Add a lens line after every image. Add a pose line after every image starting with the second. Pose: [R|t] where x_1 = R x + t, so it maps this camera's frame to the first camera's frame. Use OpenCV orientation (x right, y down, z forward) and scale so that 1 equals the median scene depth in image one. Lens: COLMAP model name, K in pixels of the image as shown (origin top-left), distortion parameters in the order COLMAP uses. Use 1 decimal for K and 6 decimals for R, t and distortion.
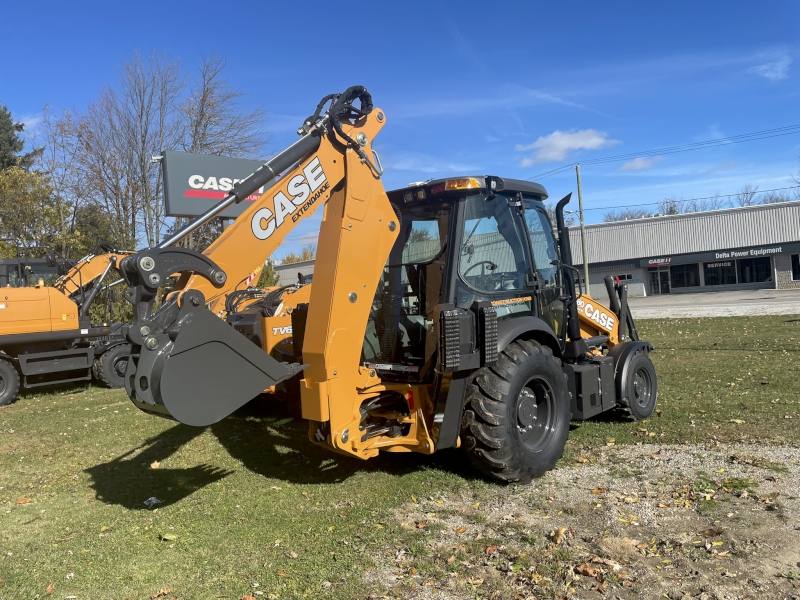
lens RADIAL K [[603.1, 0, 400.0], [0, 603.1, 300.0], [0, 0, 1]] dist [0.035459, -0.002660]
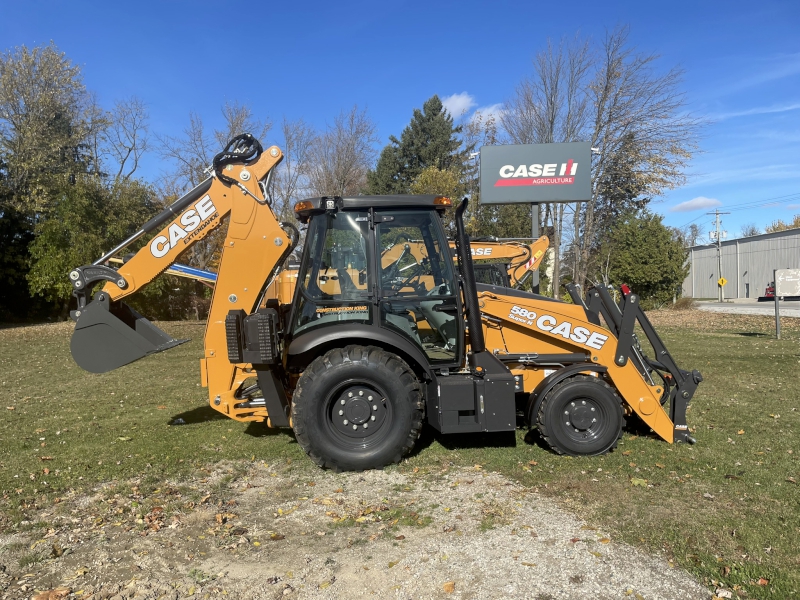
lens RADIAL K [[612.1, 0, 400.0], [0, 612.1, 300.0], [0, 0, 1]] dist [0.044126, 0.000253]
pose [[0.707338, 0.060395, -0.704291, 1.106423], [-0.027336, 0.997935, 0.058122, -0.087336], [0.706347, -0.021859, 0.707528, 0.302921]]
